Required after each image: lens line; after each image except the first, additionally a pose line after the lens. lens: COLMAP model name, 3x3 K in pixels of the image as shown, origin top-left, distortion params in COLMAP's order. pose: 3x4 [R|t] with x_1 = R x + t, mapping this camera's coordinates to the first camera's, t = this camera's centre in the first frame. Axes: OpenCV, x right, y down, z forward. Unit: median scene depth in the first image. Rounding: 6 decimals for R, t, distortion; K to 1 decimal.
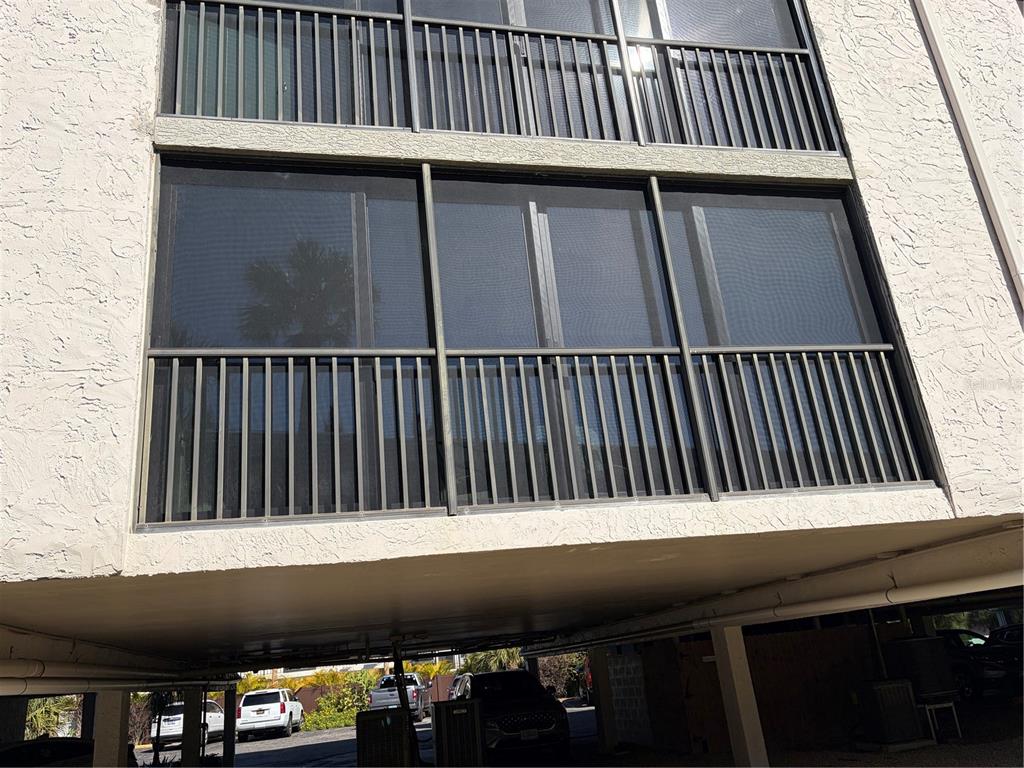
lens RADIAL K [[774.7, 0, 512.9], [0, 774.7, 385.7], [0, 0, 1]] dist [0.051985, -0.069179]
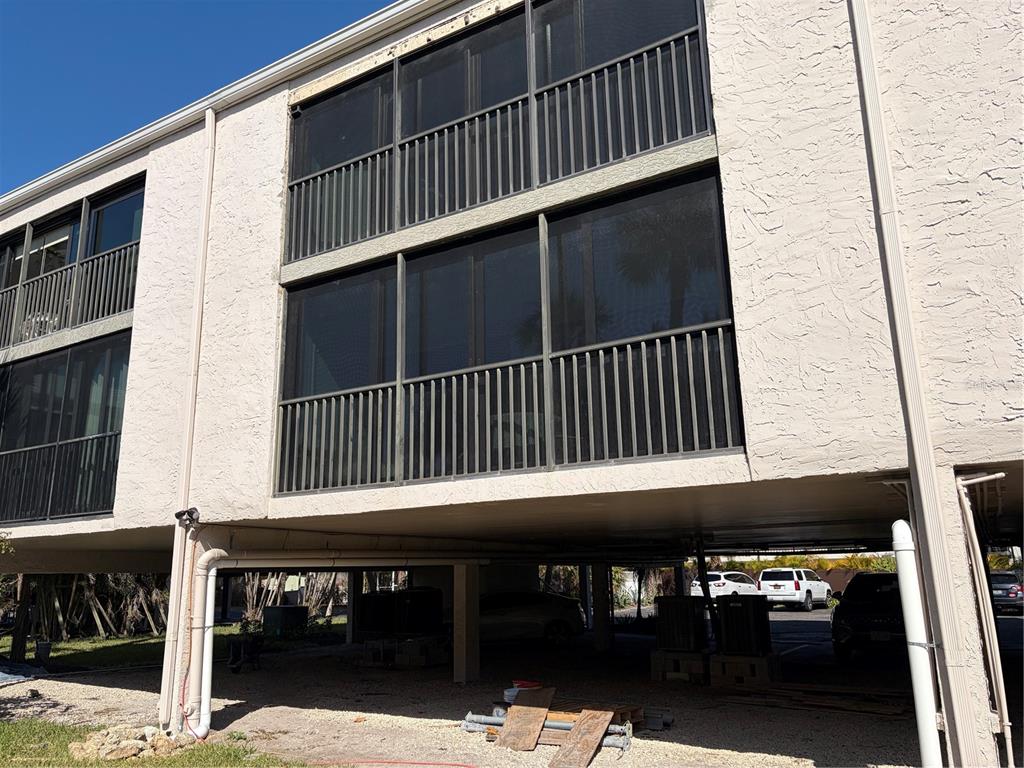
lens RADIAL K [[774.7, 0, 508.8], [0, 774.7, 386.5], [0, 0, 1]] dist [0.051985, -0.069179]
pose [[0.720830, -0.080503, -0.688421, 1.076160], [0.185040, 0.979534, 0.079206, -0.111587], [0.667956, -0.184479, 0.720973, 0.001361]]
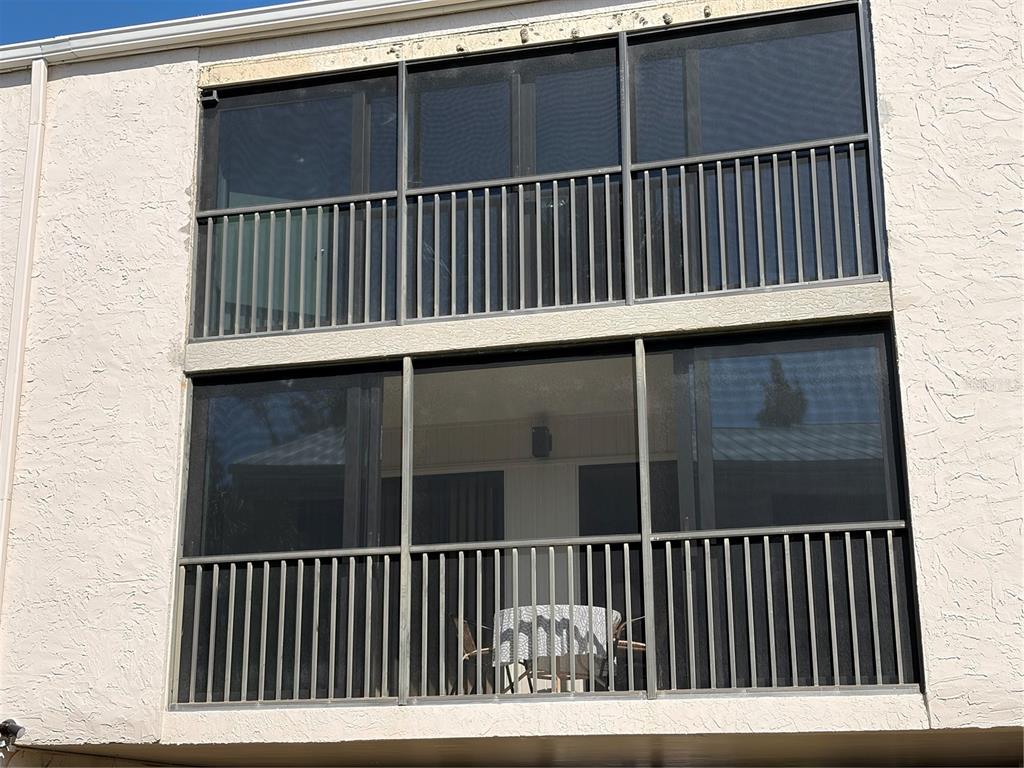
lens RADIAL K [[1540.2, 0, 510.7], [0, 1540.2, 386.8], [0, 0, 1]] dist [0.072938, 0.000000]
pose [[0.883415, -0.035425, -0.467250, 0.979973], [0.075781, 0.994813, 0.067854, -0.378434], [0.462423, -0.095352, 0.881517, -0.760189]]
